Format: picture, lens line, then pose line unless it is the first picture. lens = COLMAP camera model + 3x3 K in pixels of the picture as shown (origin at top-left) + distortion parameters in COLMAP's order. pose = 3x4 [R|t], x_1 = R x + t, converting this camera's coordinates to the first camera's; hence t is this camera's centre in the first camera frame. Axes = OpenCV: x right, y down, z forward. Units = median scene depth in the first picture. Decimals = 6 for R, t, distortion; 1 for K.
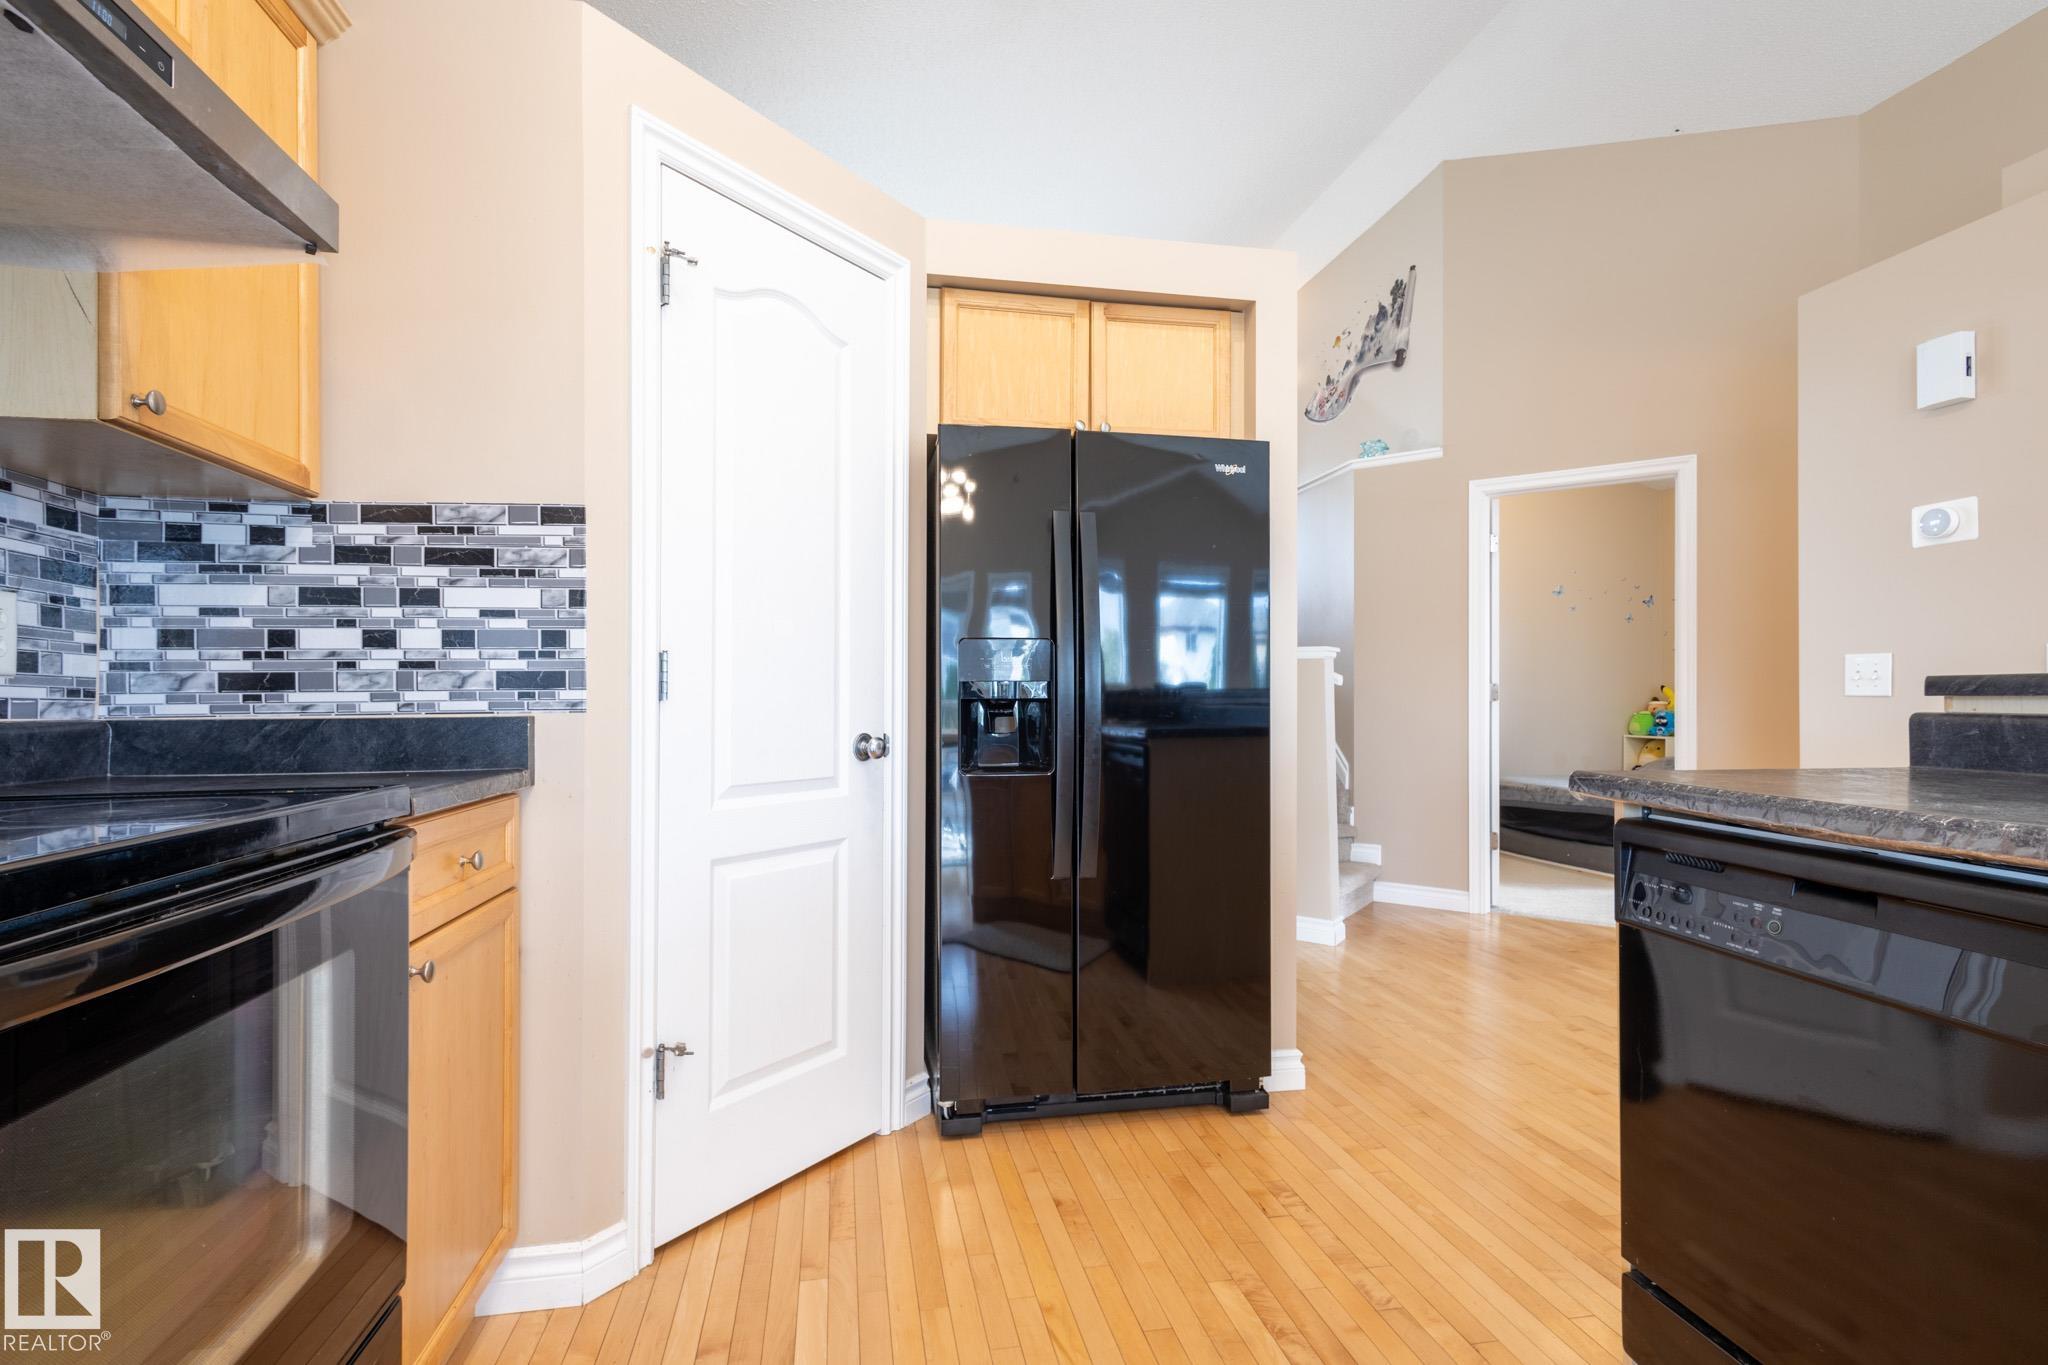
lens RADIAL K [[958.0, 0, 995.2], [0, 958.0, 694.7], [0, 0, 1]] dist [0.024773, -0.005945]
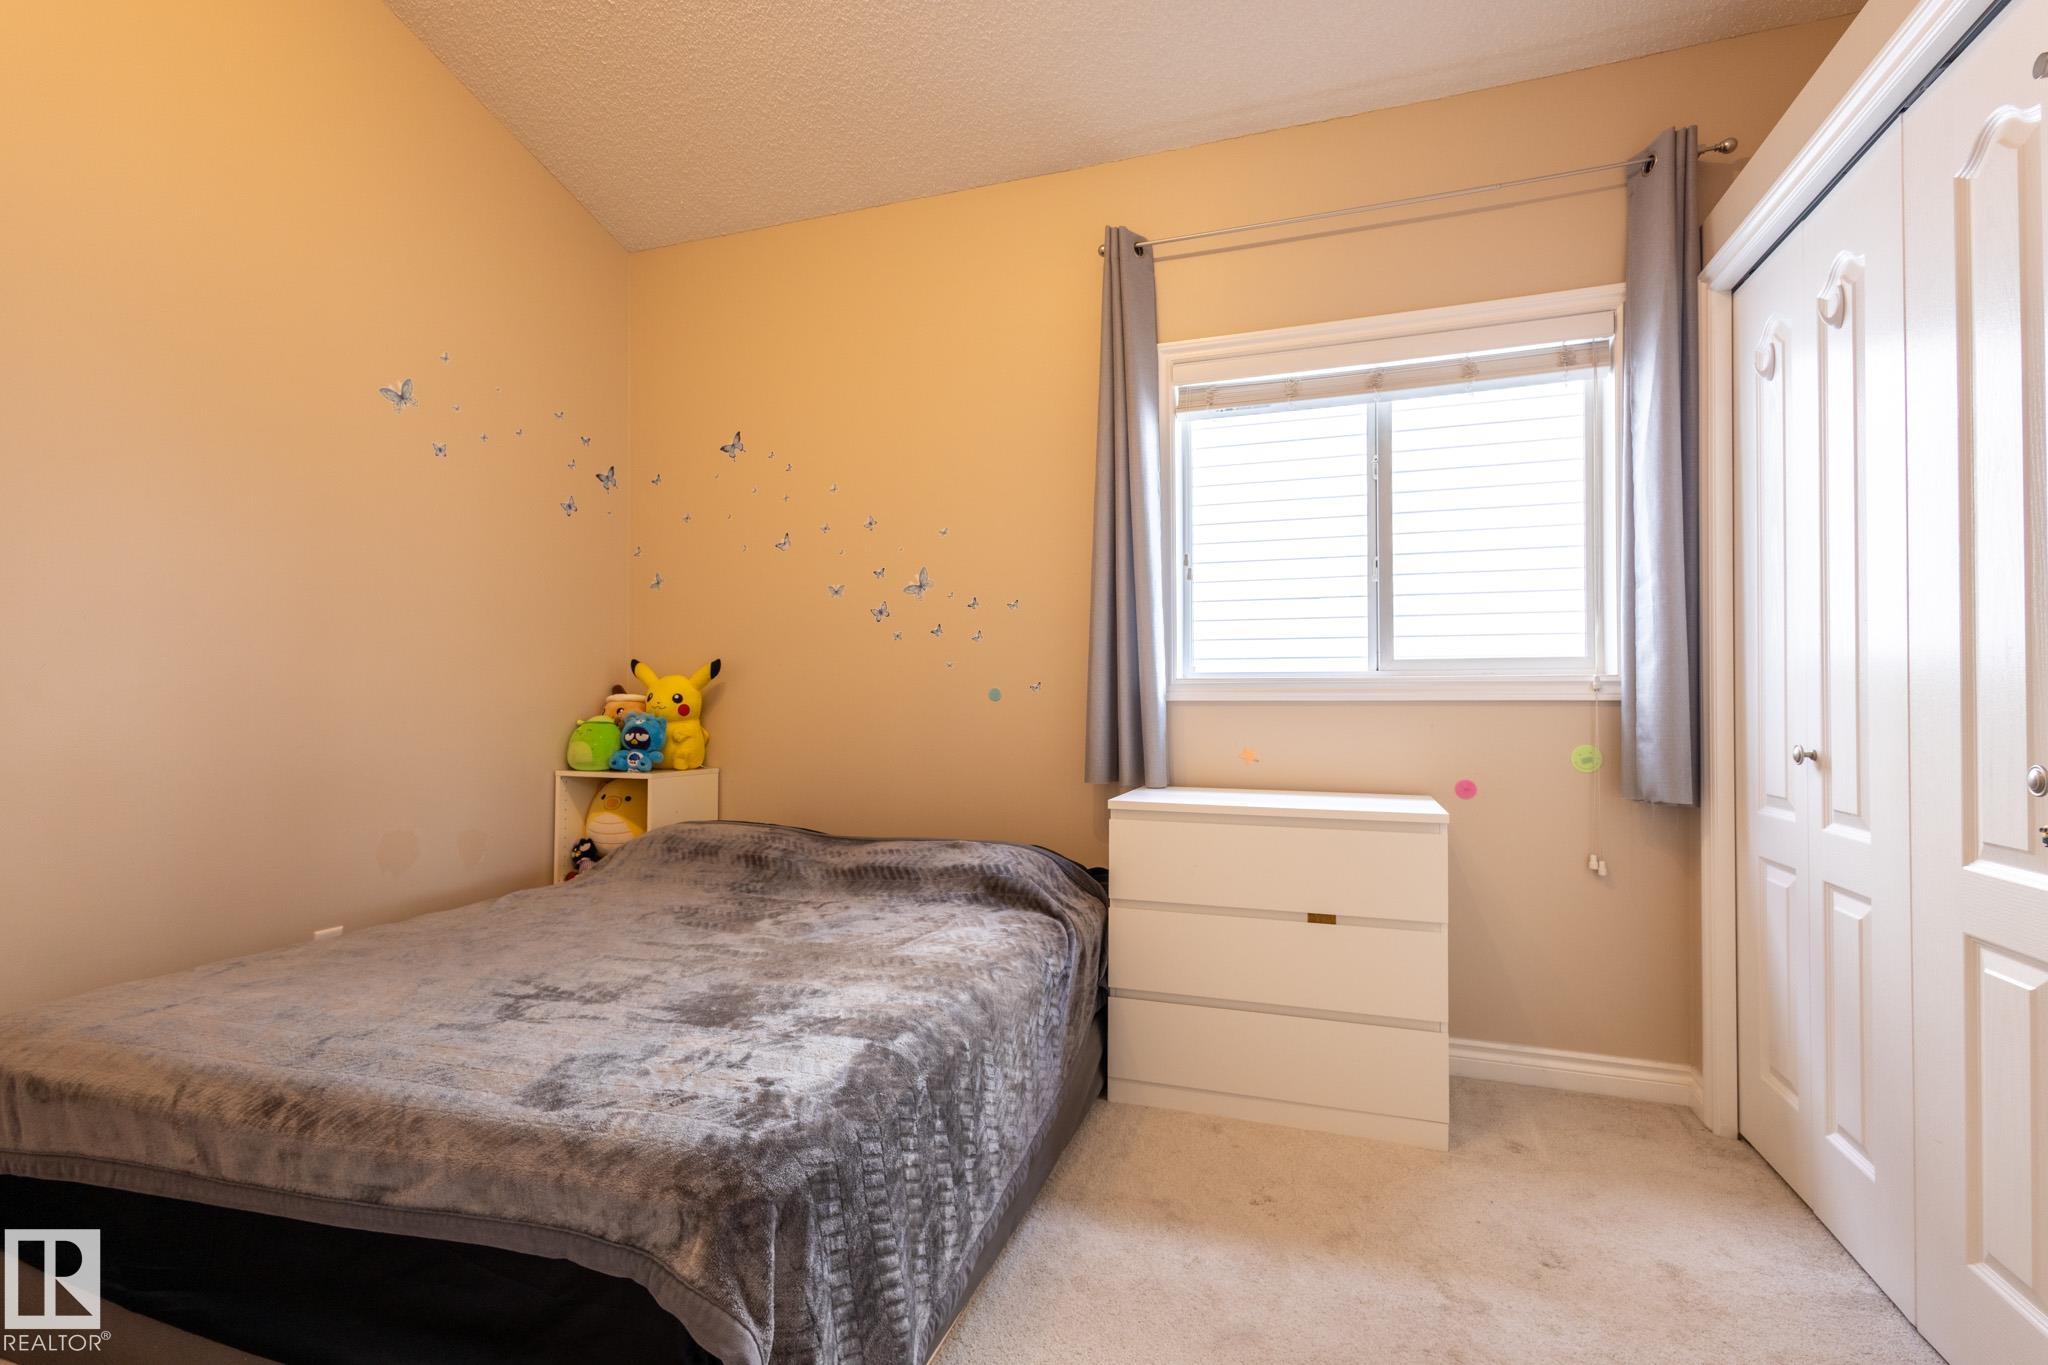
lens RADIAL K [[958.0, 0, 1029.2], [0, 958.0, 690.3], [0, 0, 1]] dist [0.024773, -0.005945]
pose [[0.478073, 0.012944, 0.878224, 0.379071], [-0.007984, 0.999914, -0.010391, 0.008201], [-0.878284, -0.002044, 0.478136, 0.618938]]
